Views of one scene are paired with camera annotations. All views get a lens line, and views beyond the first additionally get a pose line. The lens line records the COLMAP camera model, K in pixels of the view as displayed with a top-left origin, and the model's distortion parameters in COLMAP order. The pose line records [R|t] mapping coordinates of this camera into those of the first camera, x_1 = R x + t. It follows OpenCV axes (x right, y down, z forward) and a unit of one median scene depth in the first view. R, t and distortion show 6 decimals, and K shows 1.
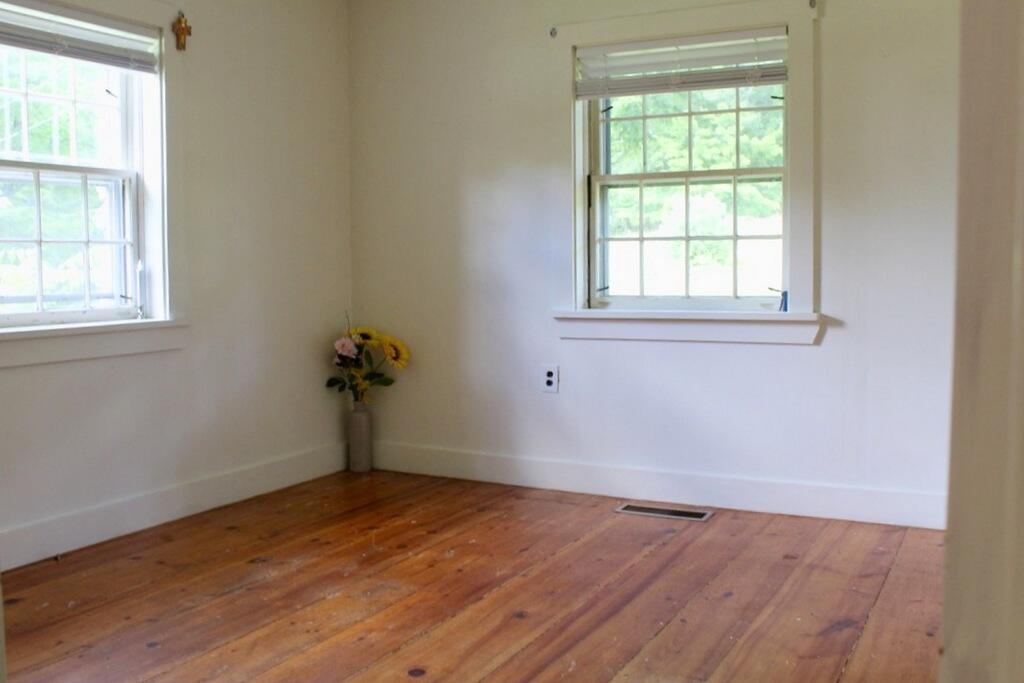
lens RADIAL K [[1011.6, 0, 512.0], [0, 1011.6, 341.5], [0, 0, 1]] dist [-0.151113, 0.175358]
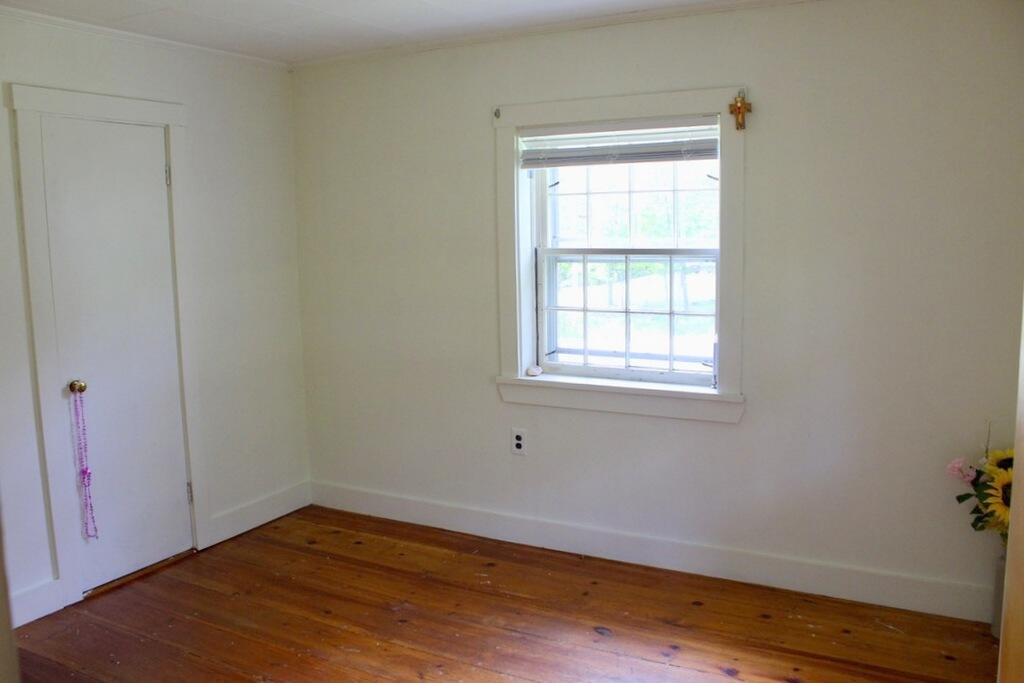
lens RADIAL K [[878.2, 0, 503.9], [0, 878.2, 342.6], [0, 0, 1]] dist [-0.160397, 0.153919]
pose [[-0.026244, 0.141381, -0.989607, 0.564010], [-0.060561, 0.987905, 0.142744, -0.193195], [0.997819, 0.063677, -0.017365, 0.794083]]
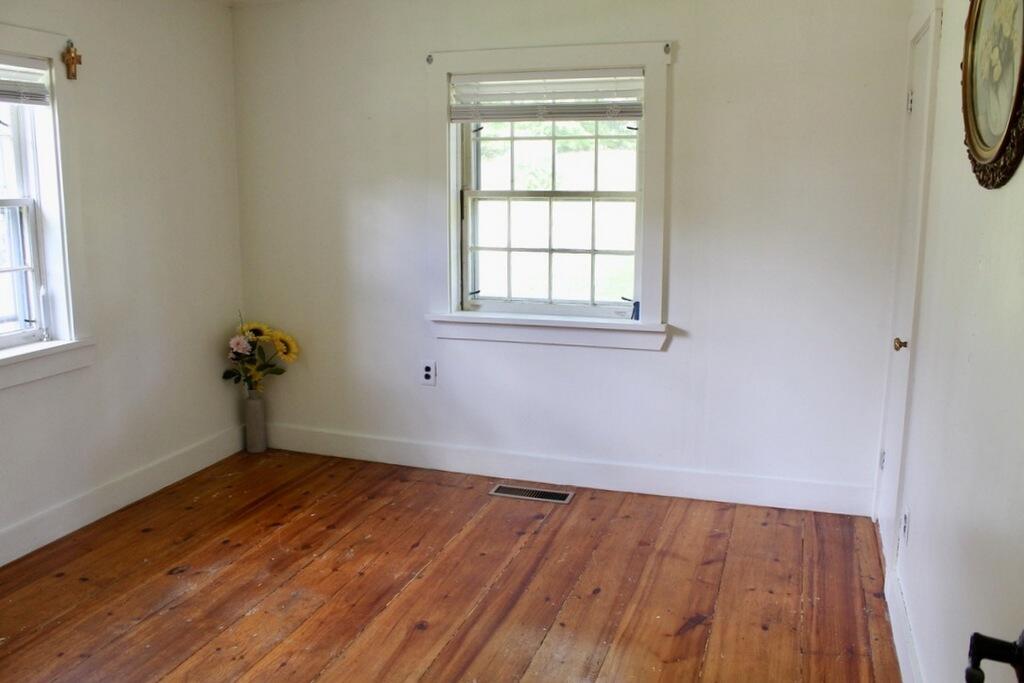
lens RADIAL K [[878.2, 0, 503.9], [0, 878.2, 342.6], [0, 0, 1]] dist [-0.160397, 0.153919]
pose [[0.987552, -0.020557, 0.155947, -0.034880], [0.003357, 0.993952, 0.109763, -0.118876], [-0.157260, -0.107873, 0.981648, 0.039598]]
